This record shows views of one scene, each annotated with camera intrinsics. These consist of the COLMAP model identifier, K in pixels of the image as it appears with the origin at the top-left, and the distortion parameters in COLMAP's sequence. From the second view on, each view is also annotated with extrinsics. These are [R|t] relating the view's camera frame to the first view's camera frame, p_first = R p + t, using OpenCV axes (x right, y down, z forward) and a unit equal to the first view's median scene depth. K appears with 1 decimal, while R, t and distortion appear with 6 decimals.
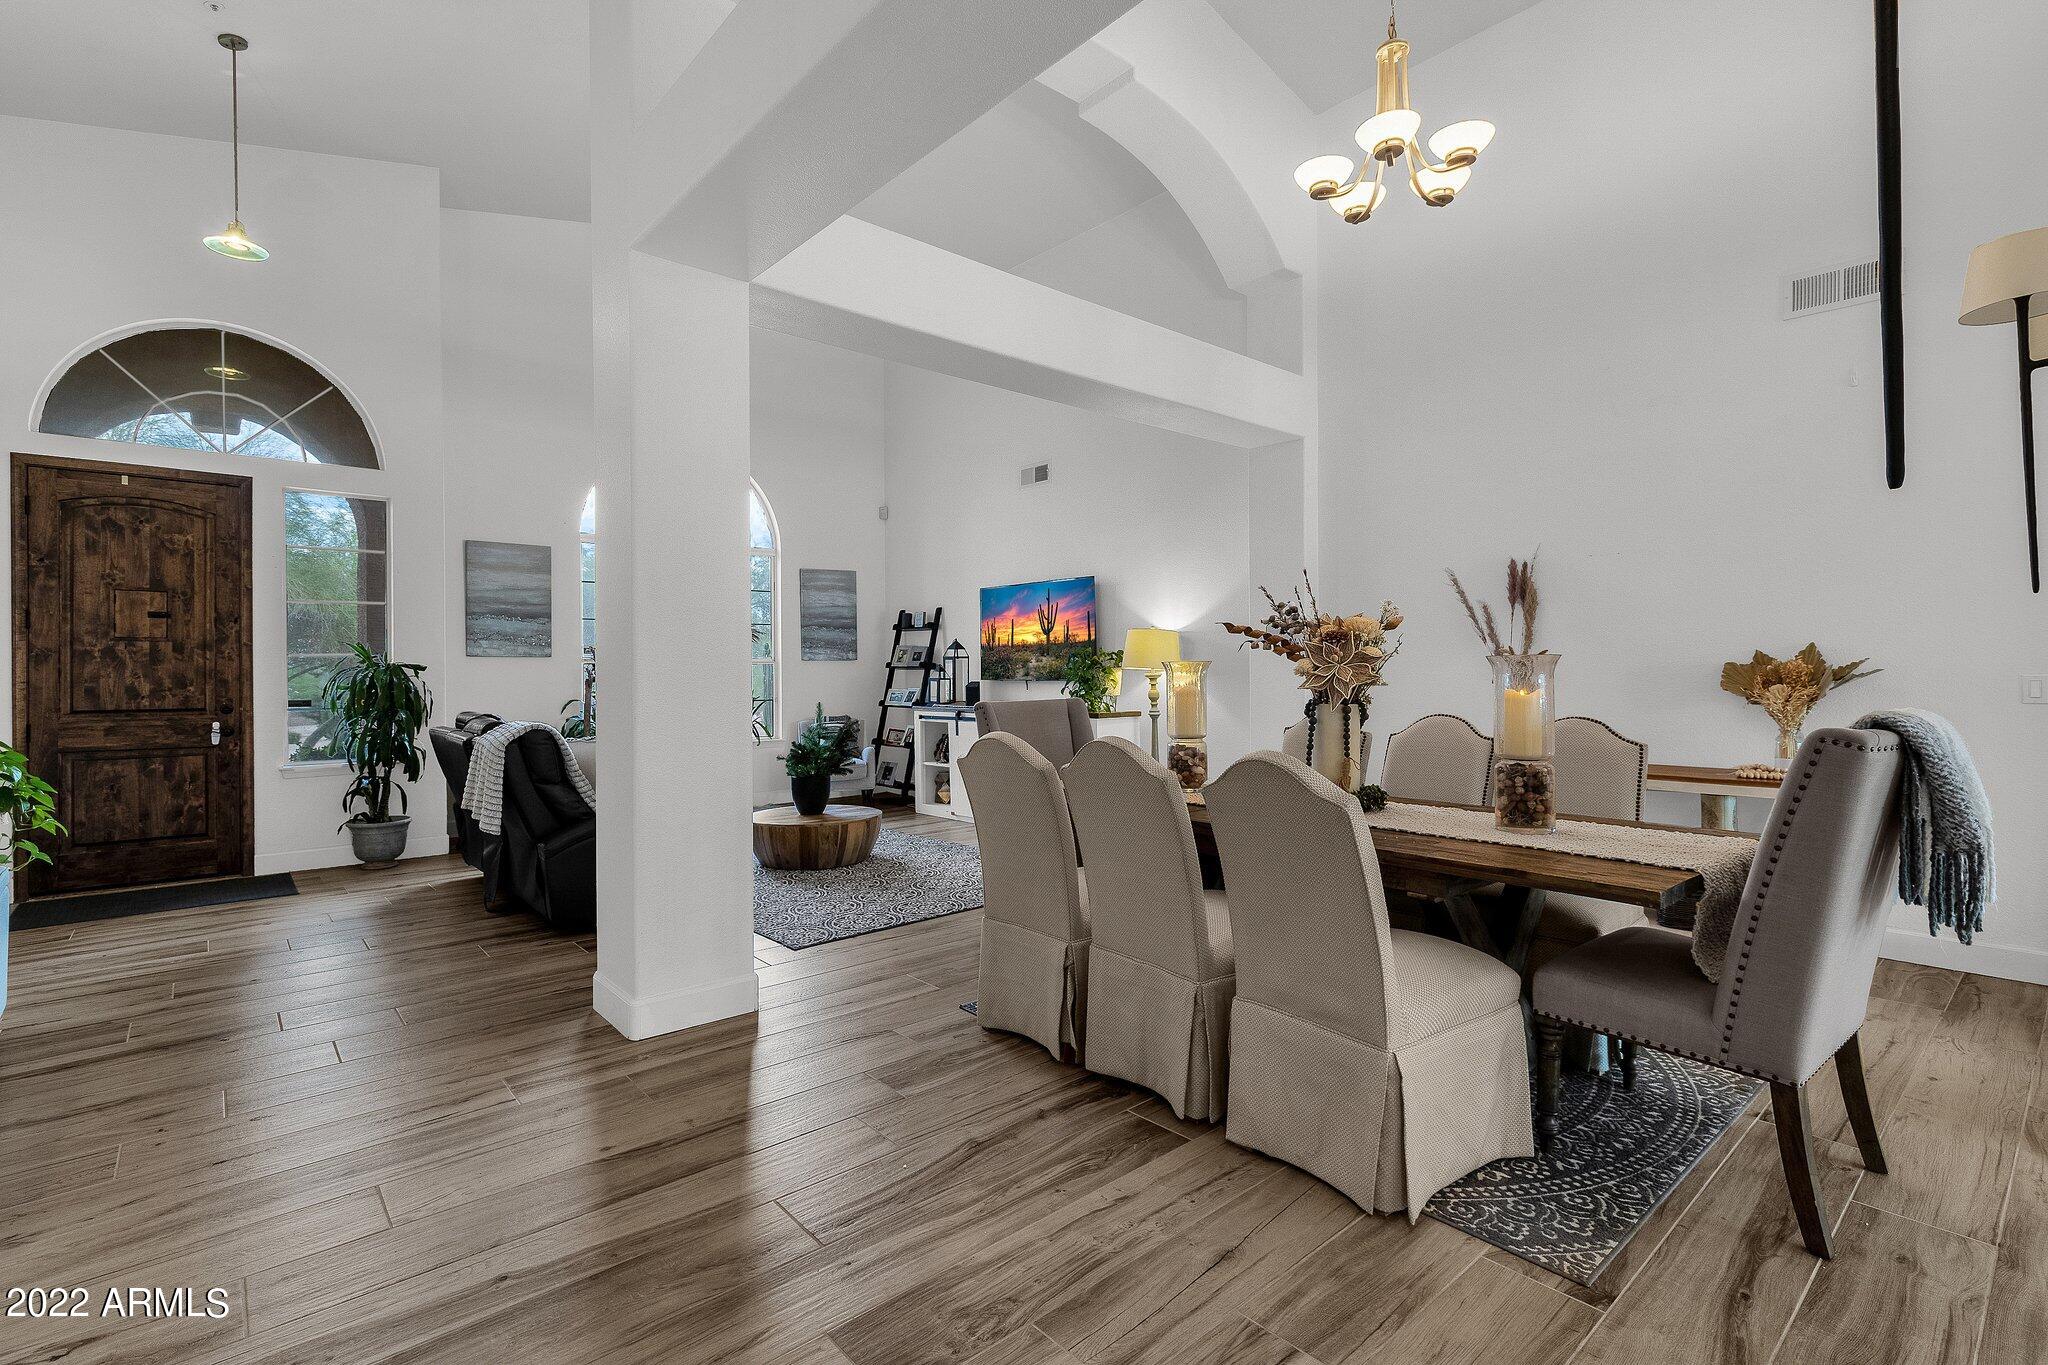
lens RADIAL K [[952.6, 0, 1026.7], [0, 952.6, 672.4], [0, 0, 1]] dist [0.004931, -0.000834]
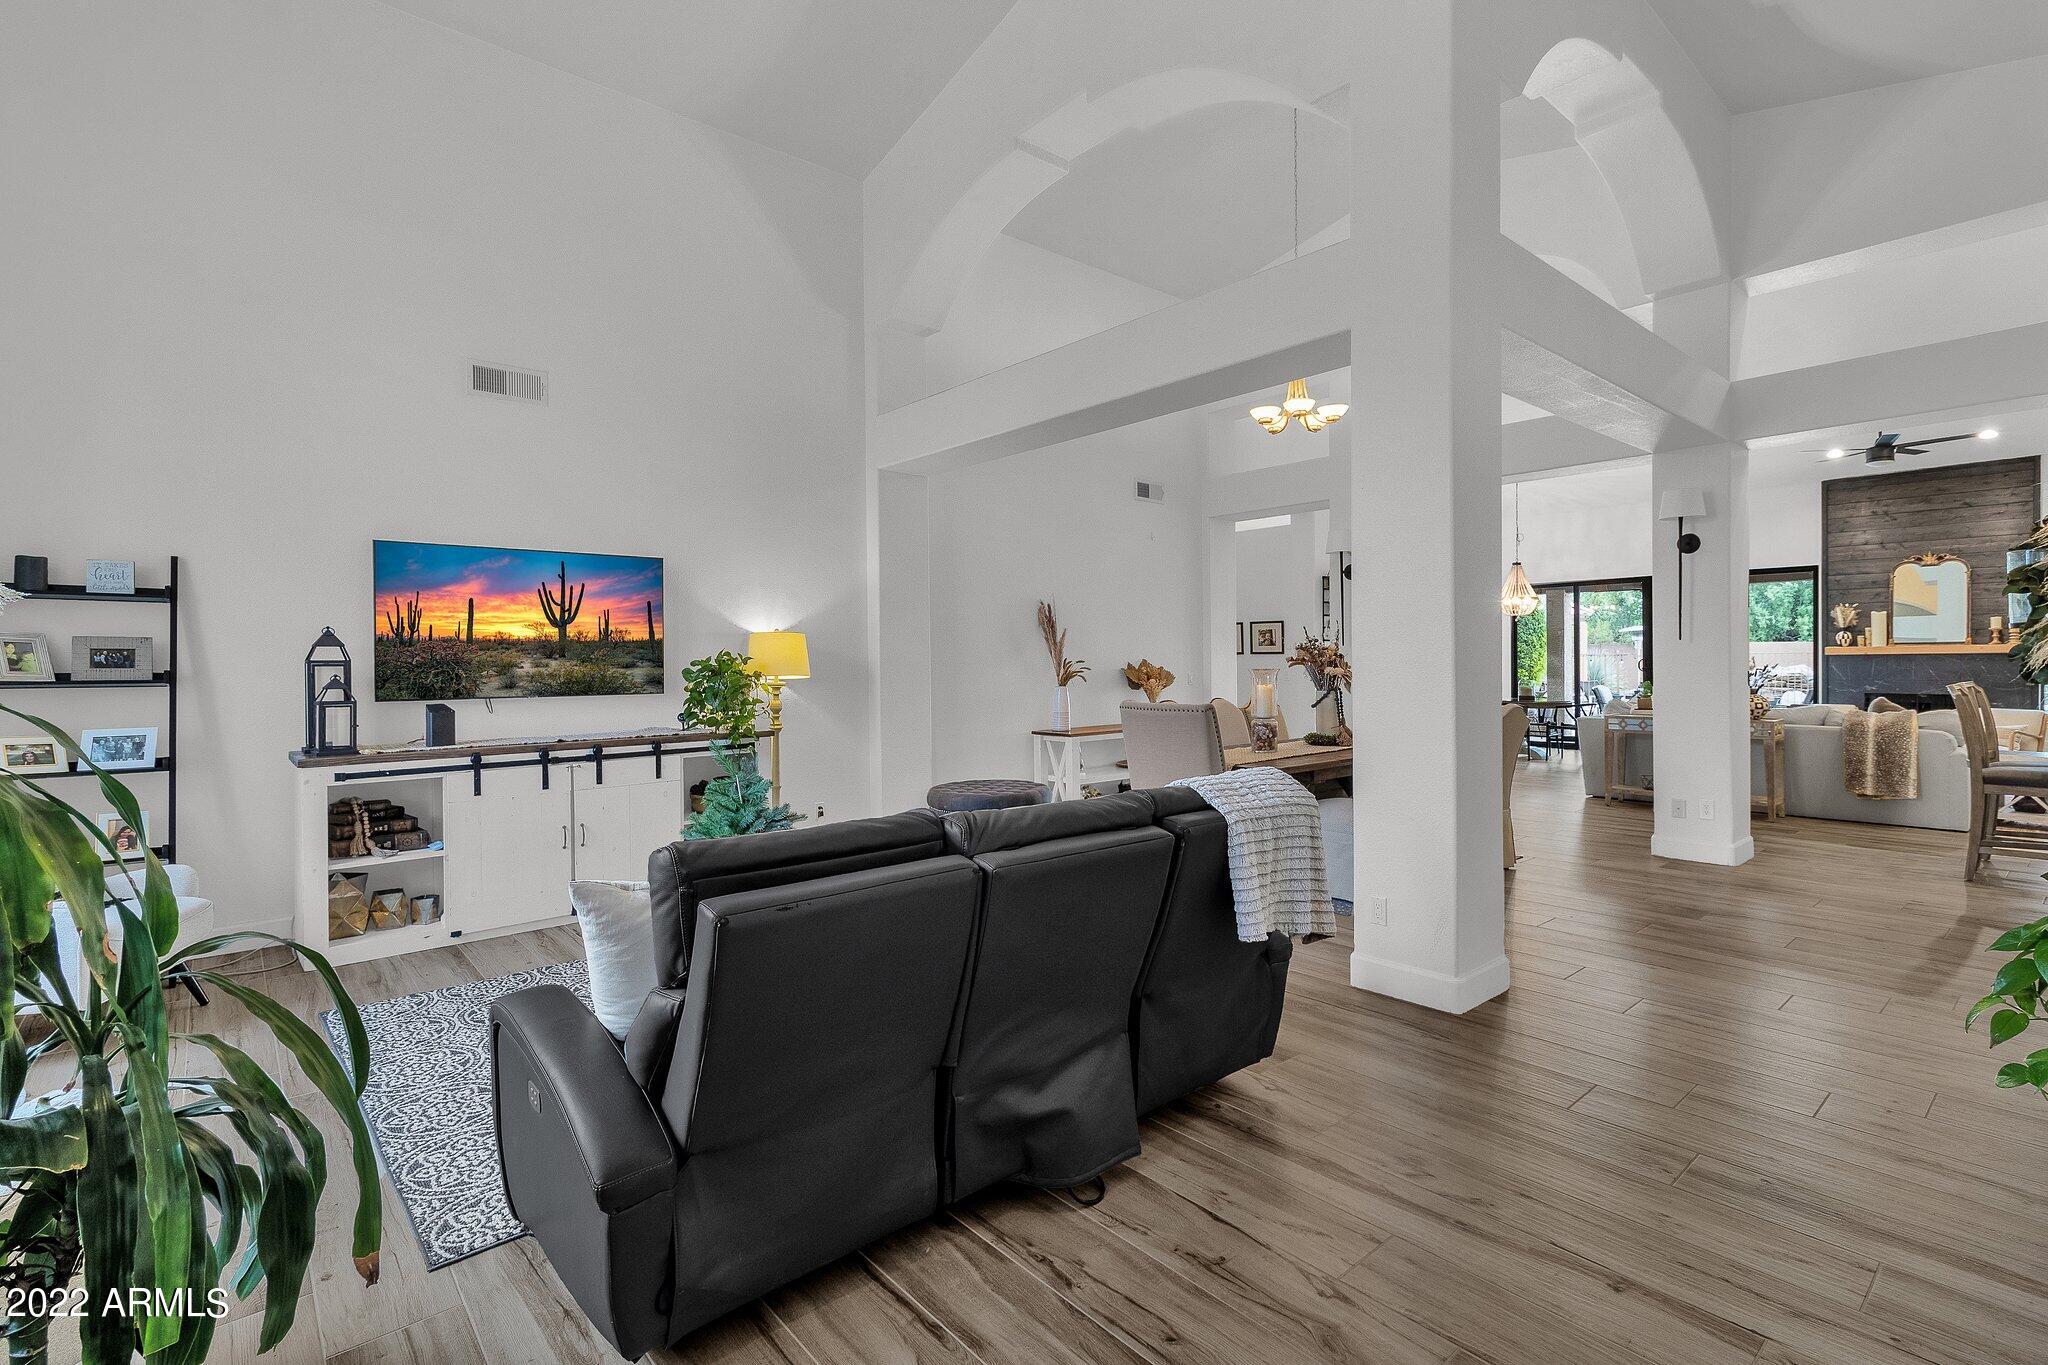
lens RADIAL K [[952.6, 0, 1016.1], [0, 952.6, 672.3], [0, 0, 1]] dist [0.004931, -0.000834]
pose [[0.001117, 0.002867, 0.999995, -0.847531], [0.006867, 0.999972, -0.002875, -0.007577], [-0.999976, 0.006870, 0.001097, 0.851655]]
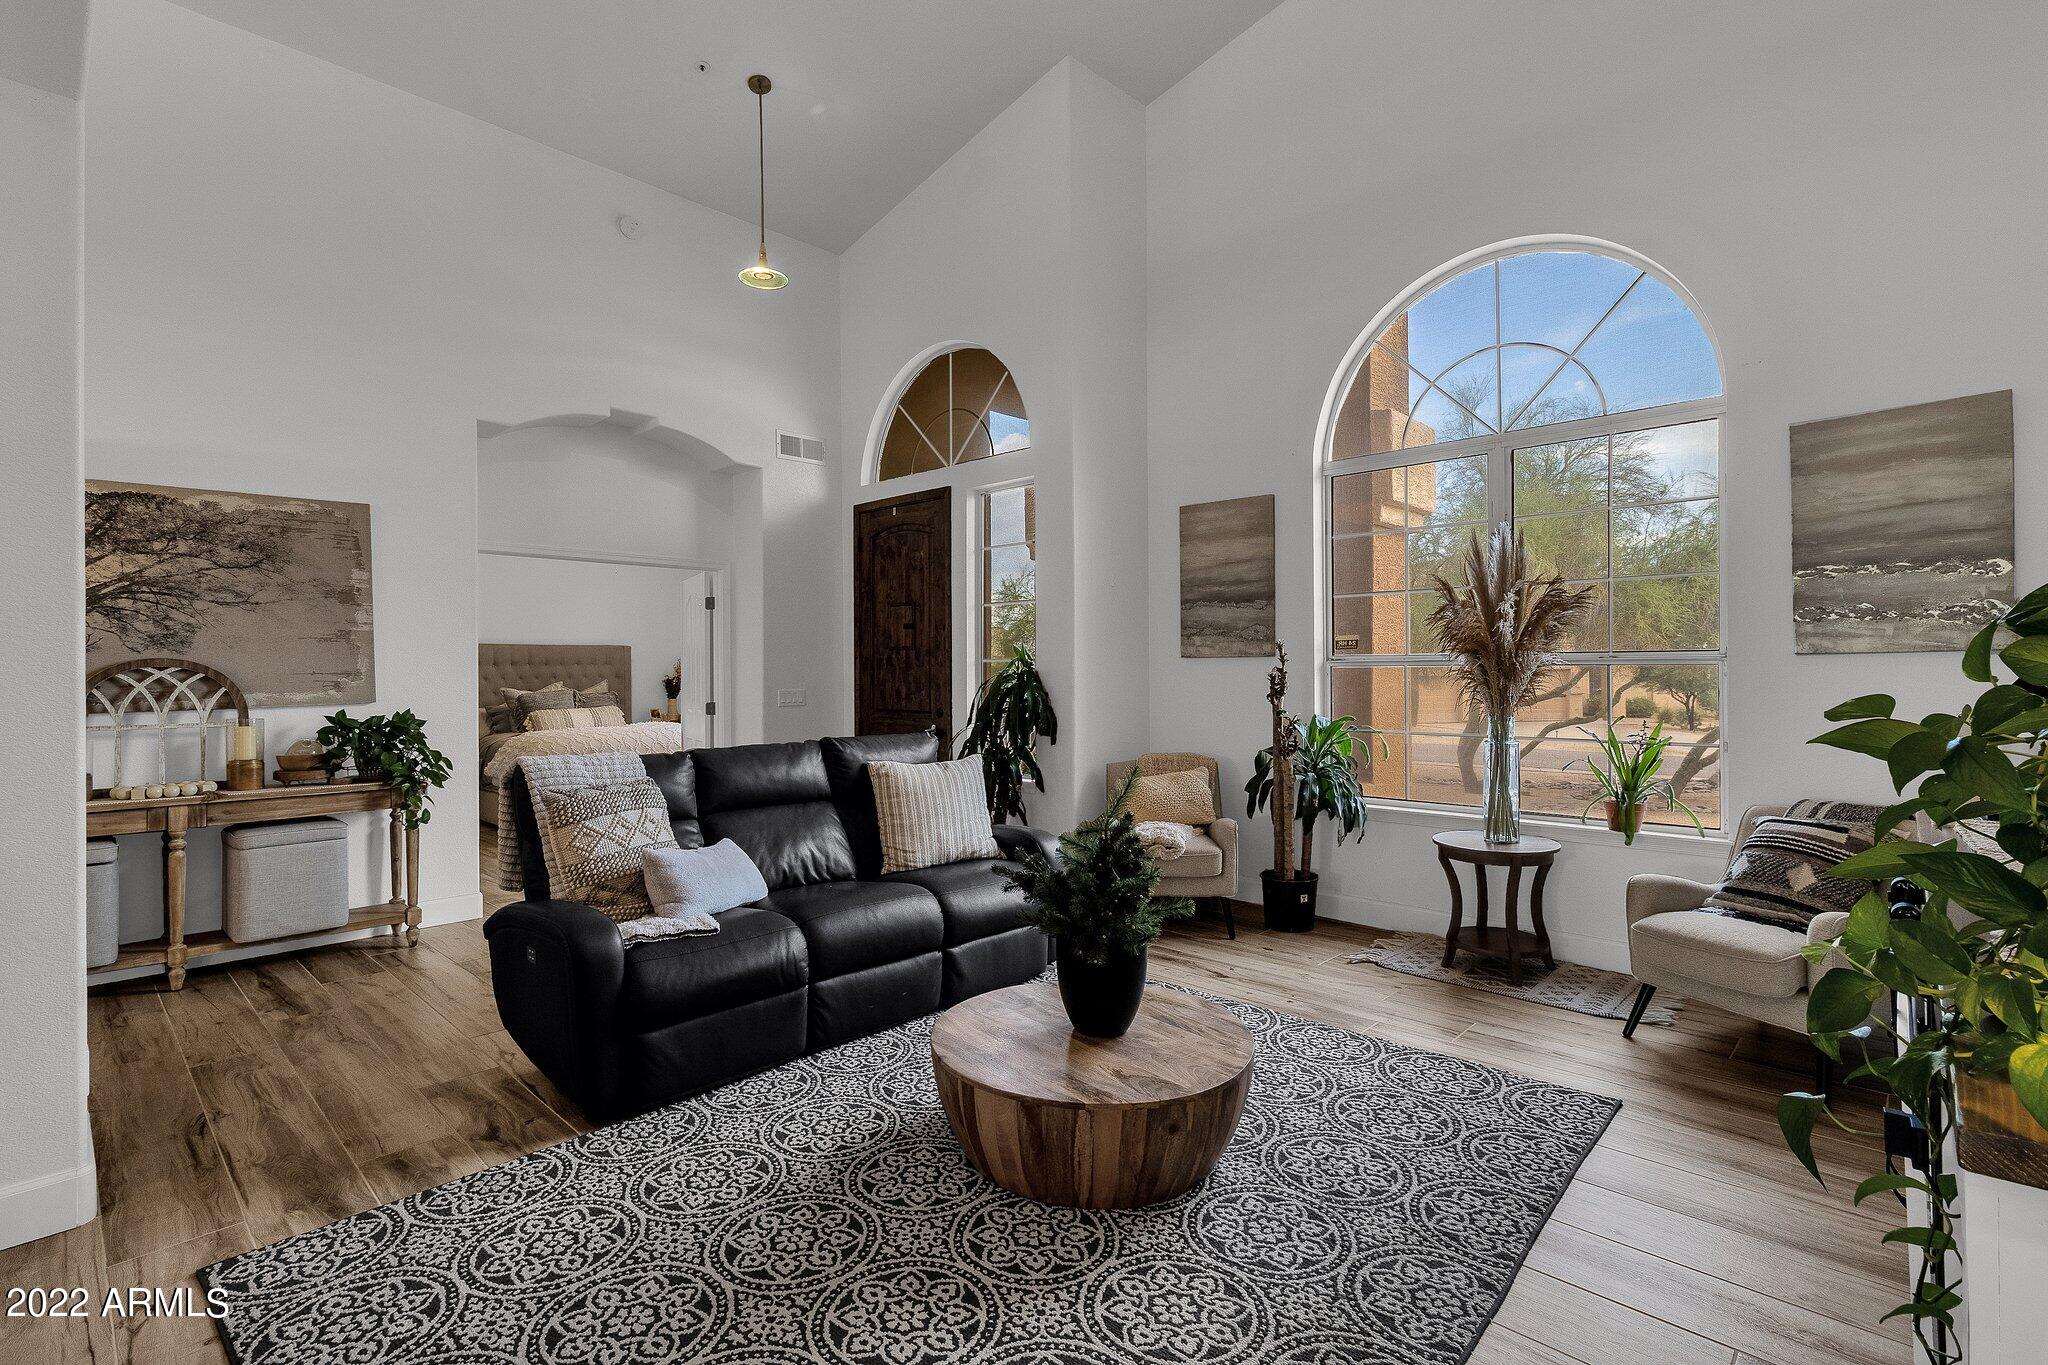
lens RADIAL K [[952.6, 0, 1034.4], [0, 952.6, 671.4], [0, 0, 1]] dist [0.004931, -0.000834]
pose [[0.095294, 0.006400, -0.995429, 0.199144], [0.002696, 0.999974, 0.006687, -0.013180], [0.995446, -0.003321, 0.095274, 0.961639]]
